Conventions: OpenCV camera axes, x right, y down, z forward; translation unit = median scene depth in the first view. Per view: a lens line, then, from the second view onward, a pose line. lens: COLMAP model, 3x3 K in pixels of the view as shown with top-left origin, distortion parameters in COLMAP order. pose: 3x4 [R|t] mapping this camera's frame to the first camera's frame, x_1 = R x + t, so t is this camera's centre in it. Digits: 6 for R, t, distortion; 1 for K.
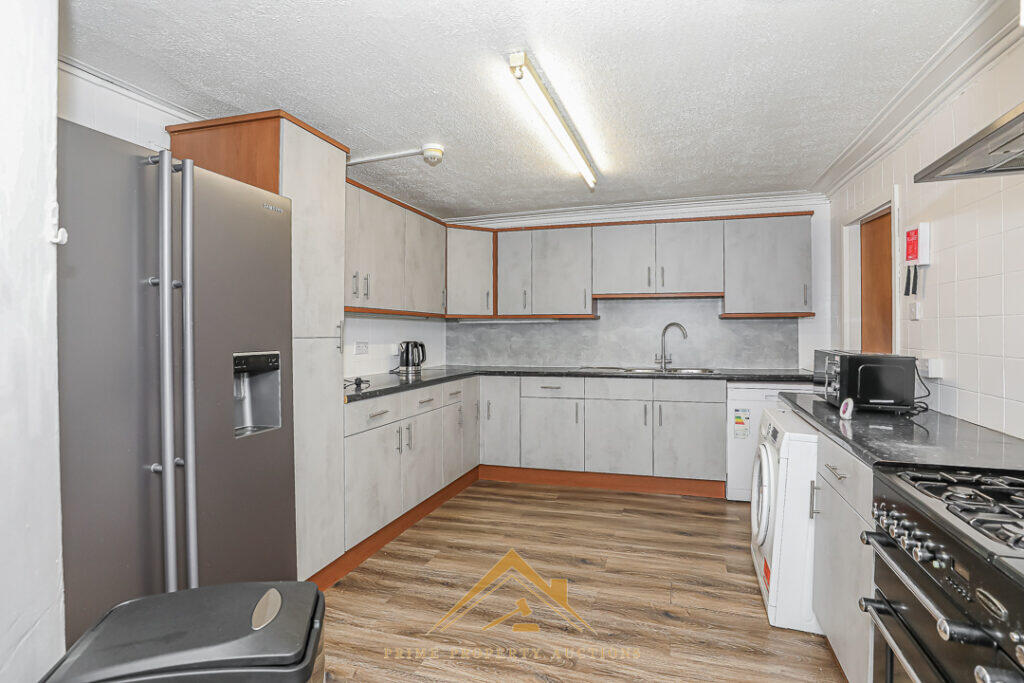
lens RADIAL K [[486.4, 0, 512.0], [0, 486.4, 341.5], [0, 0, 1]] dist [-0.000661, -0.000033]
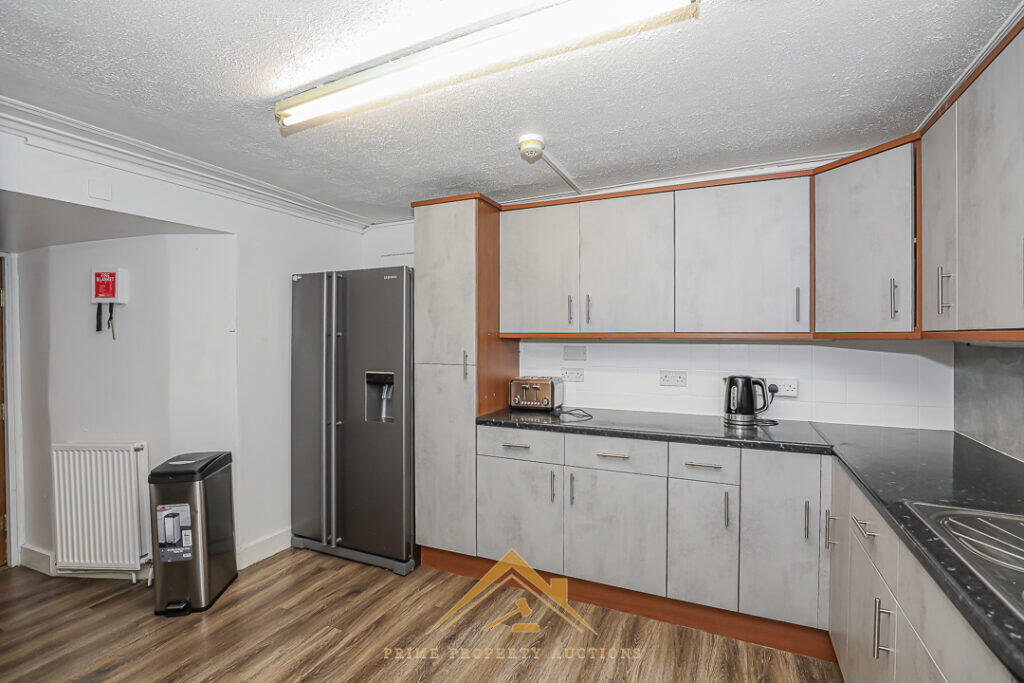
lens RADIAL K [[485.9, 0, 509.2], [0, 485.9, 354.6], [0, 0, 1]] dist [-0.001384, -0.000074]
pose [[-0.105404, 0.042024, -0.993541, 0.664534], [-0.016879, 0.998887, 0.044041, -0.073944], [0.994286, 0.021412, -0.104577, 1.054439]]
